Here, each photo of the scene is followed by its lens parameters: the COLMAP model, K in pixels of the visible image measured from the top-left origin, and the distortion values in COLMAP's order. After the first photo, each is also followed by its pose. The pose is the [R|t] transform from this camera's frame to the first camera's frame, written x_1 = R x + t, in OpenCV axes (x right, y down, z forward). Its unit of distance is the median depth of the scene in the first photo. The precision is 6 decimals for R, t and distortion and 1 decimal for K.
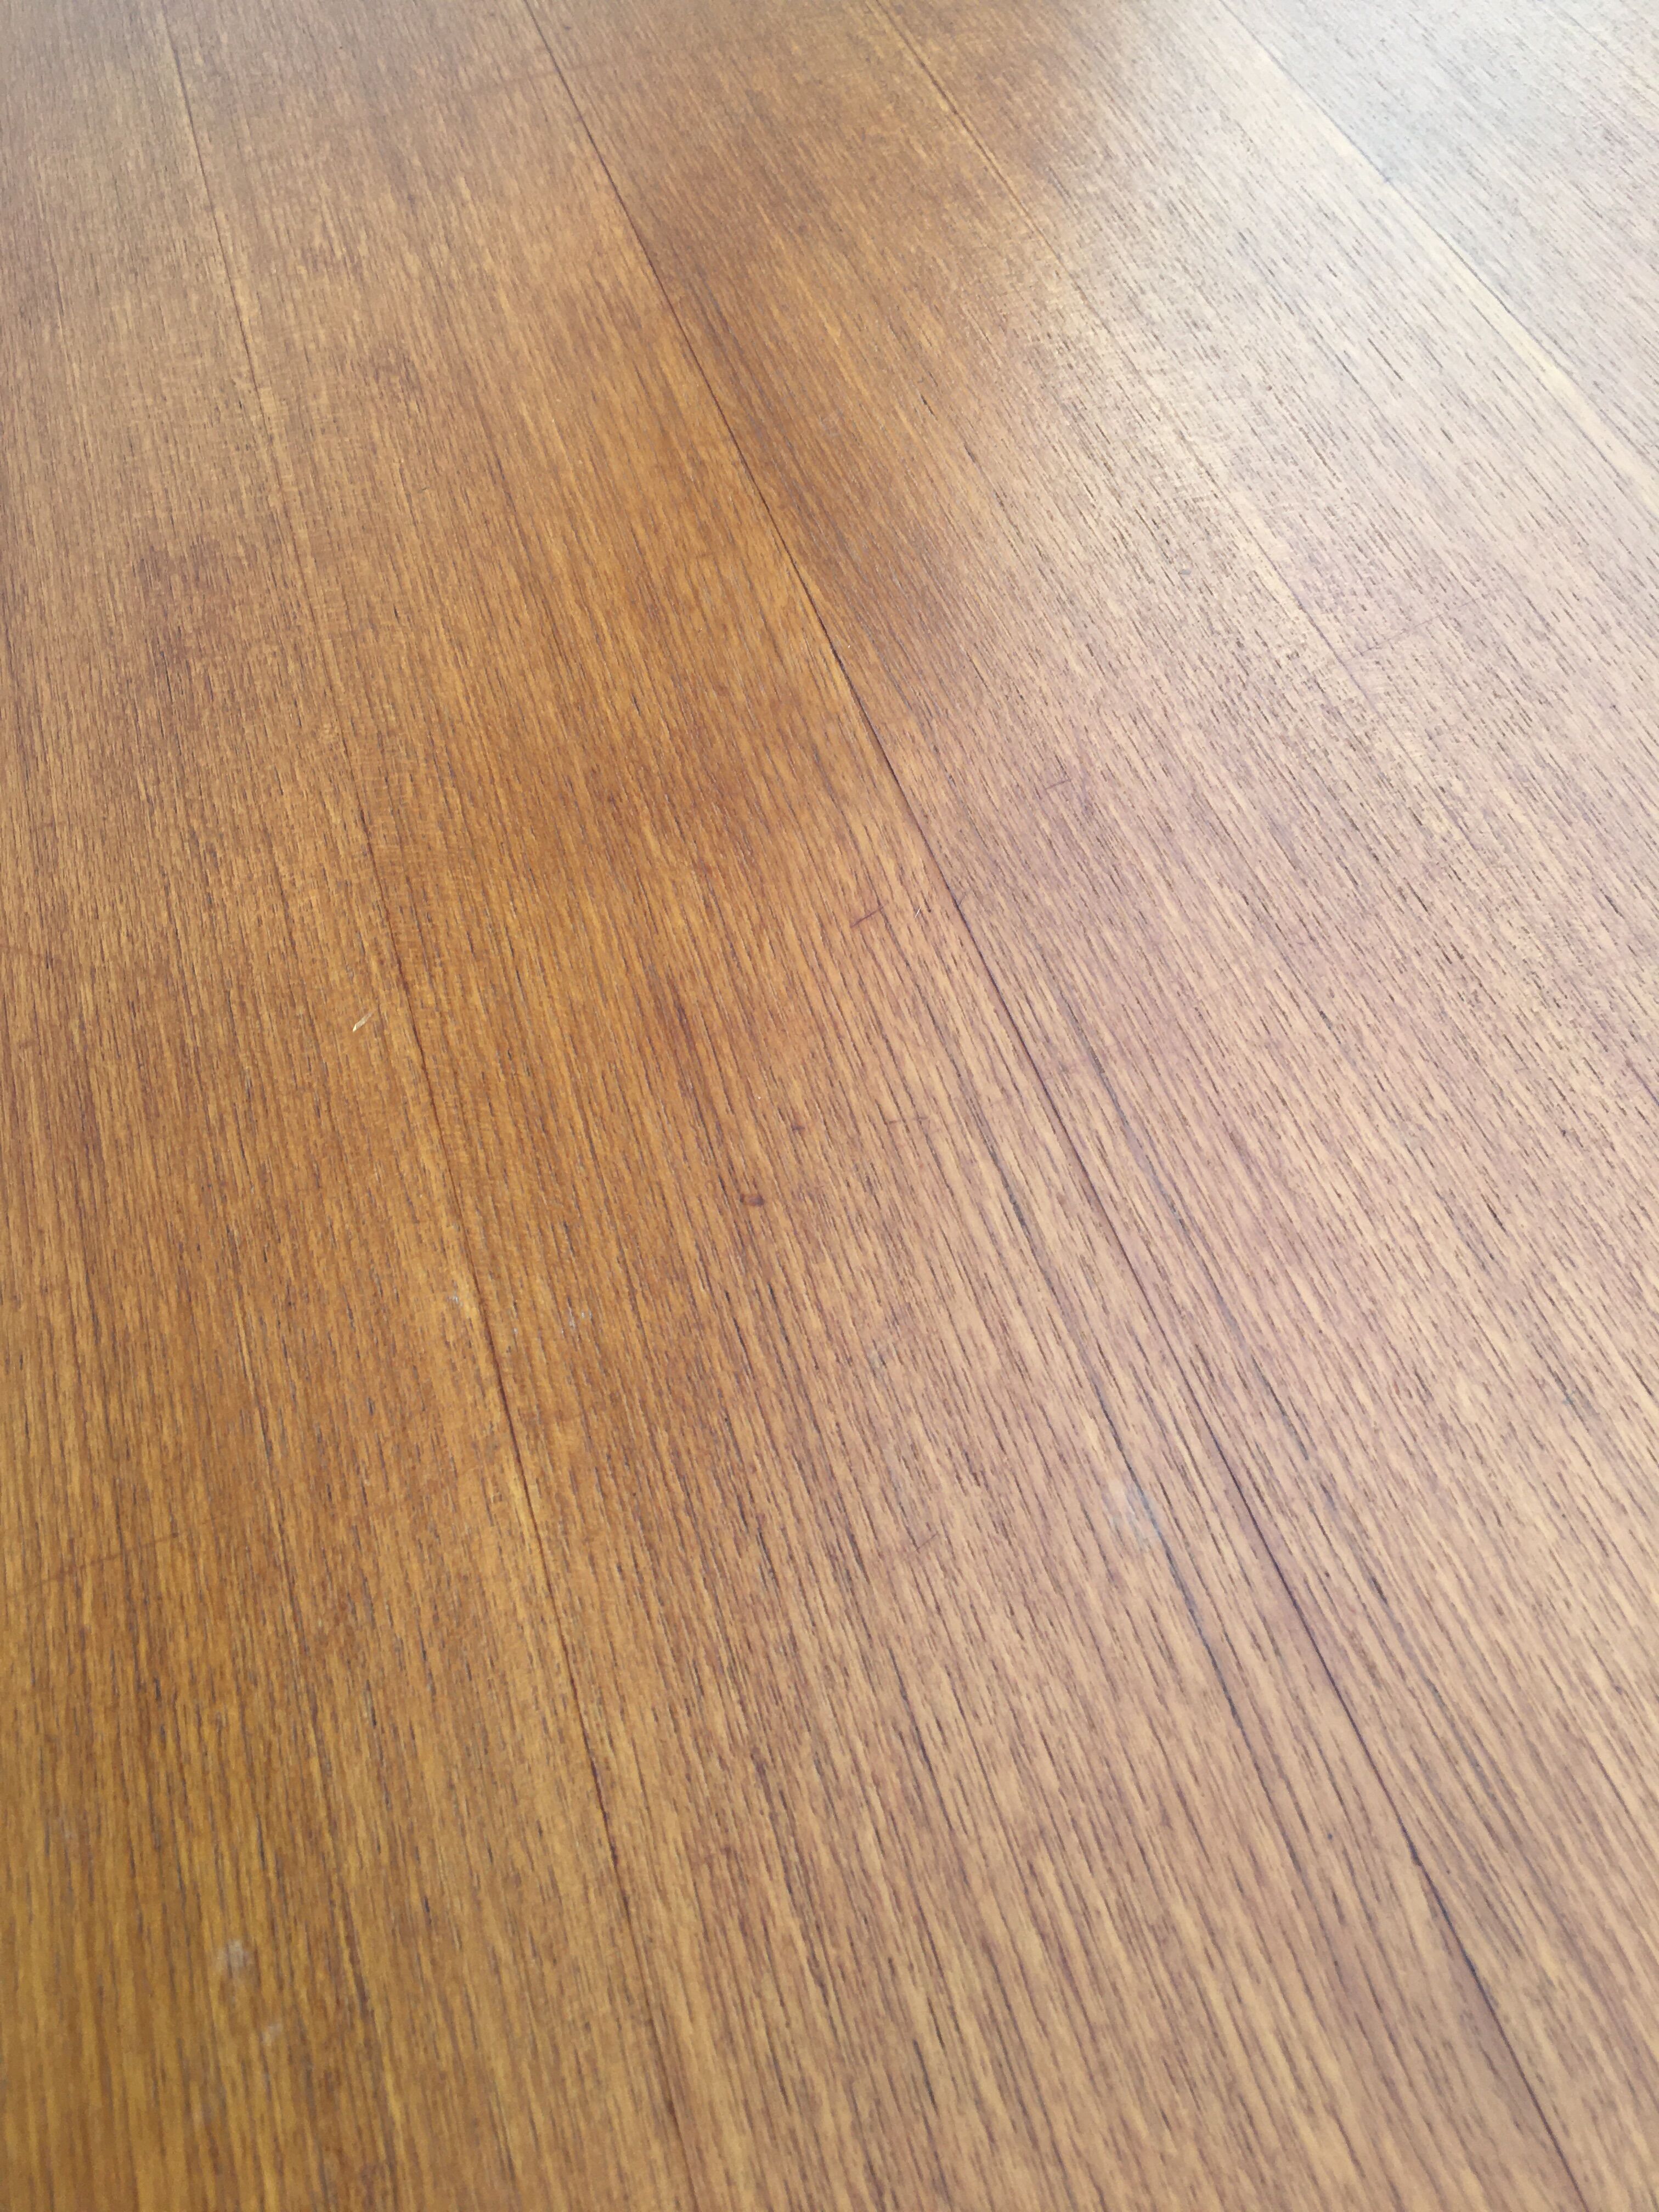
lens RADIAL K [[1898.0, 0, 824.4], [0, 1898.0, 1108.0], [0, 0, 1]] dist [0.074191, -0.114542]
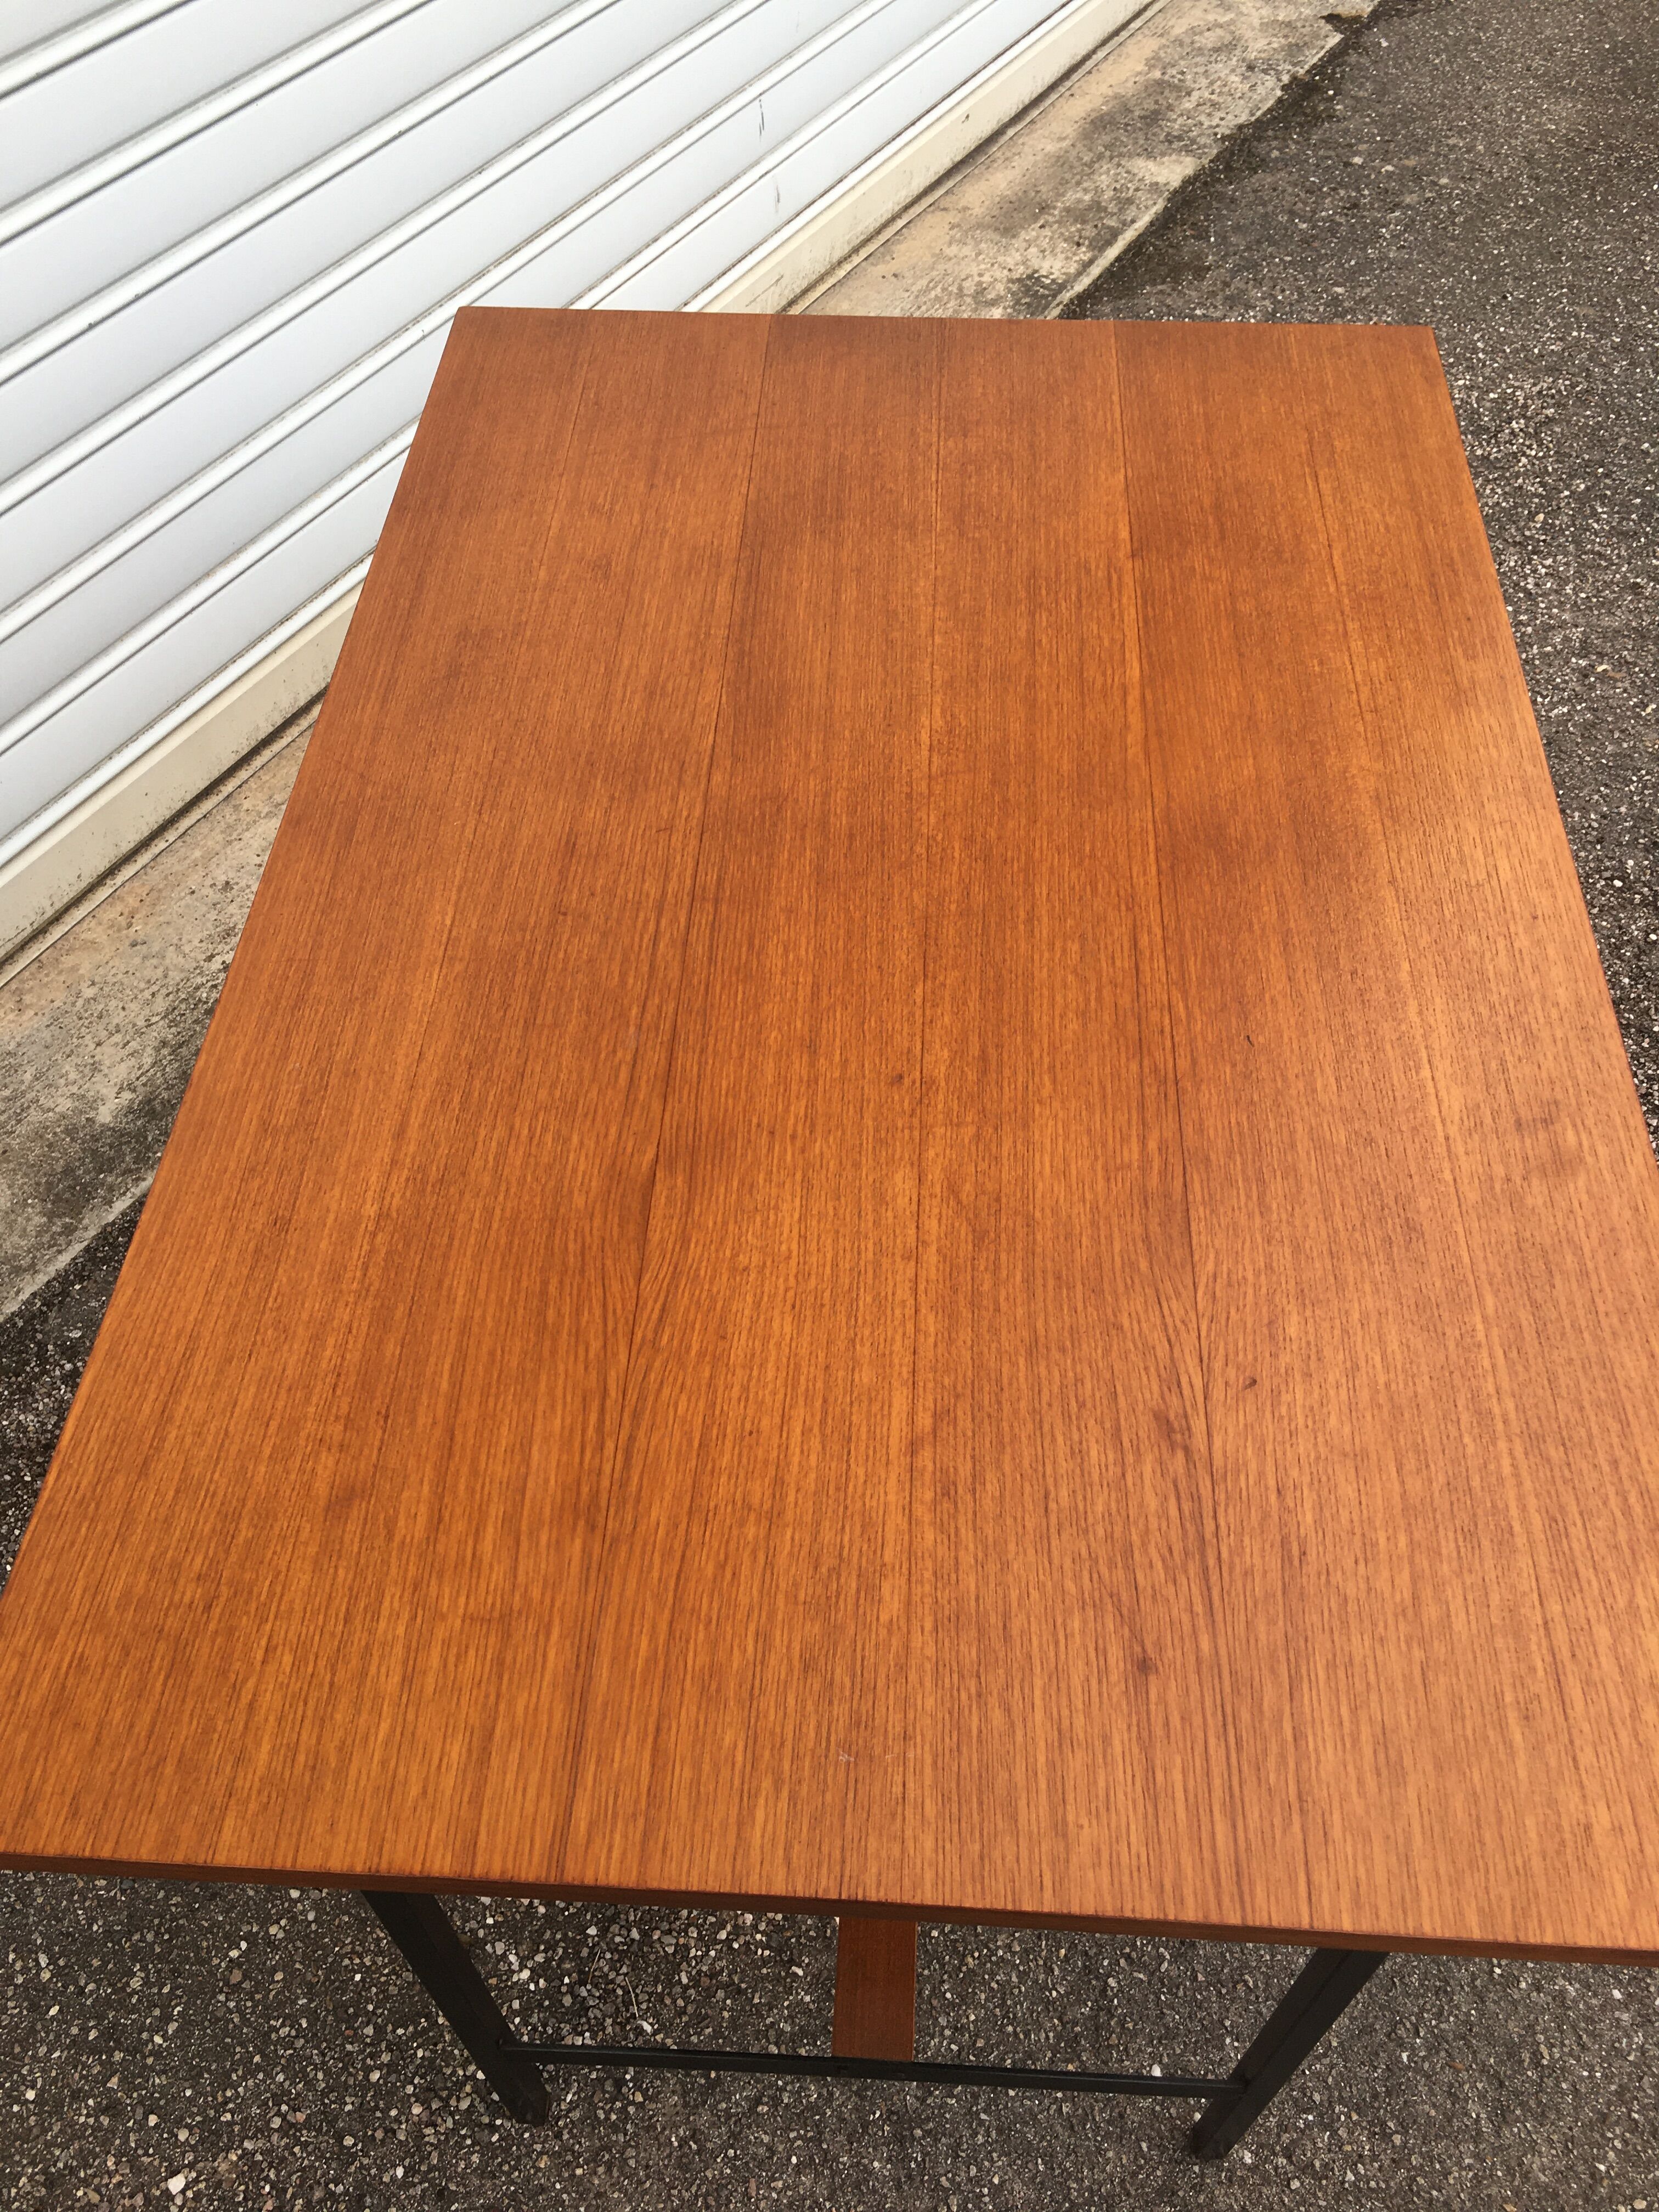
lens RADIAL K [[1898.0, 0, 824.4], [0, 1898.0, 1108.0], [0, 0, 1]] dist [0.074191, -0.114542]
pose [[0.934012, 0.246436, -0.258633, 0.939810], [-0.259062, 0.965738, -0.015365, 0.229529], [0.245985, 0.081353, 0.965853, -1.279244]]
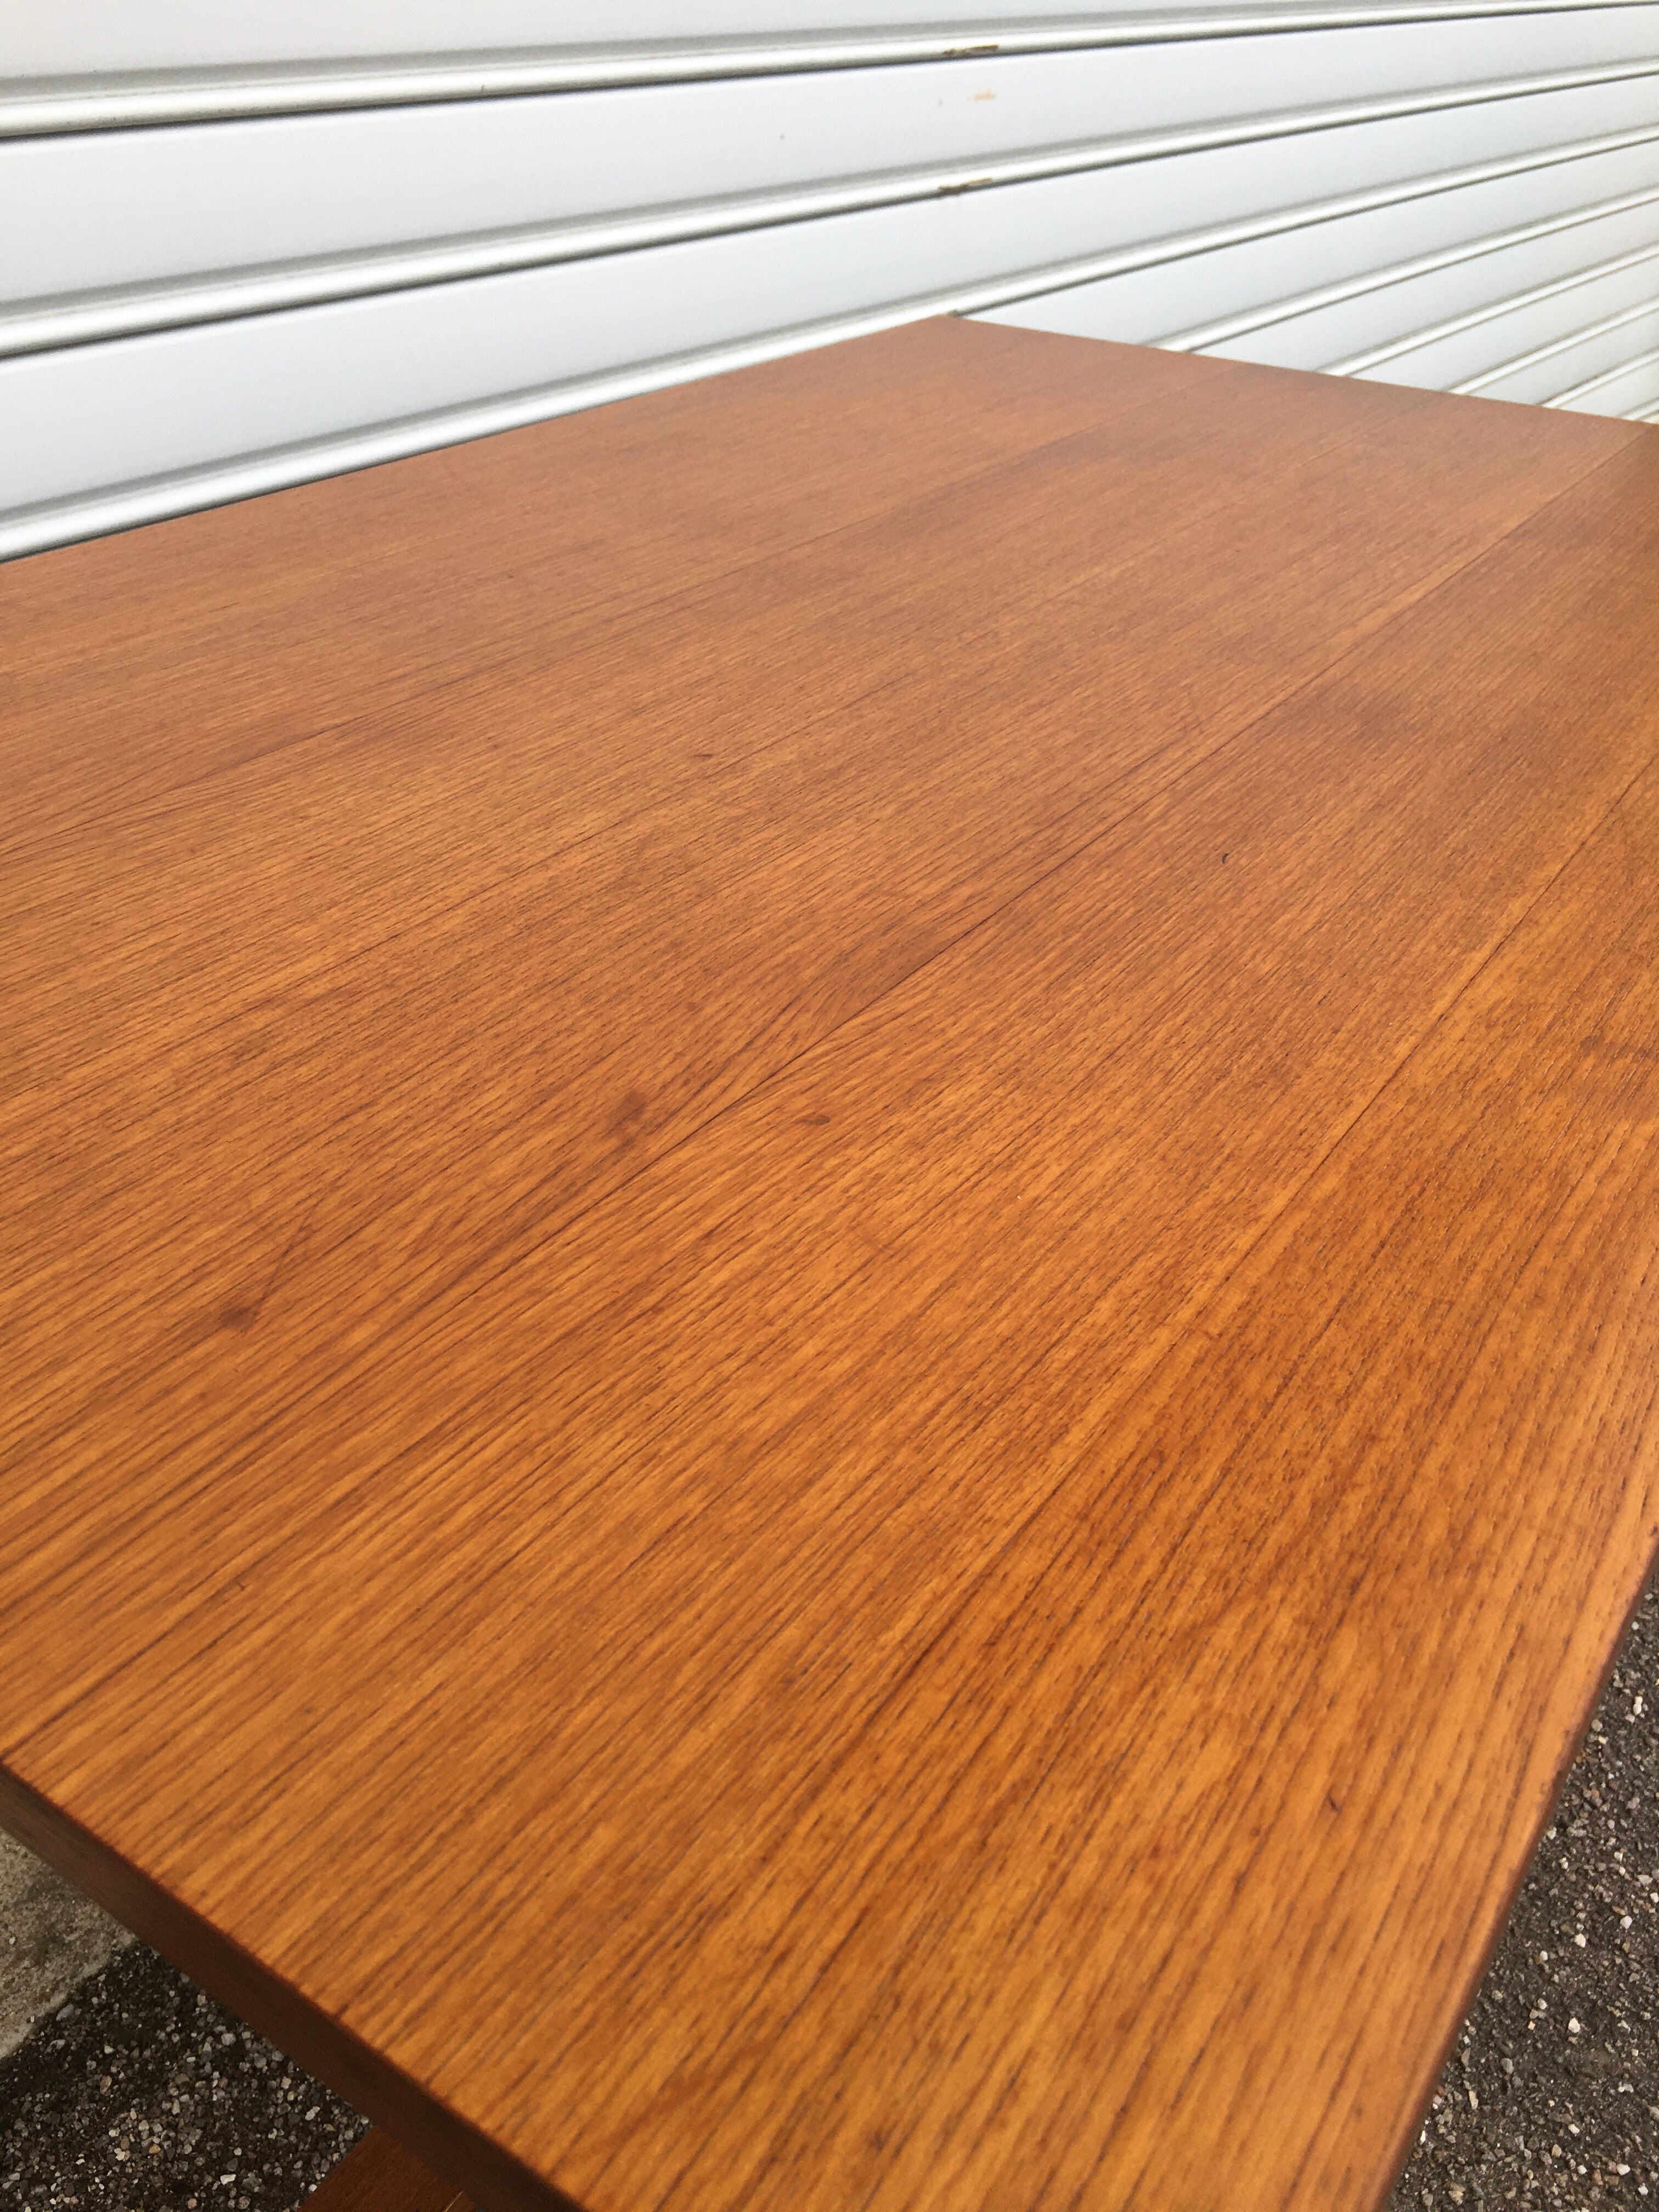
lens RADIAL K [[1898.0, 0, 824.4], [0, 1898.0, 1108.0], [0, 0, 1]] dist [0.074191, -0.114542]
pose [[0.621430, 0.403222, -0.671741, 1.622268], [-0.632052, 0.764661, -0.125715, 0.481888], [0.462963, 0.502699, 0.730041, -0.059184]]
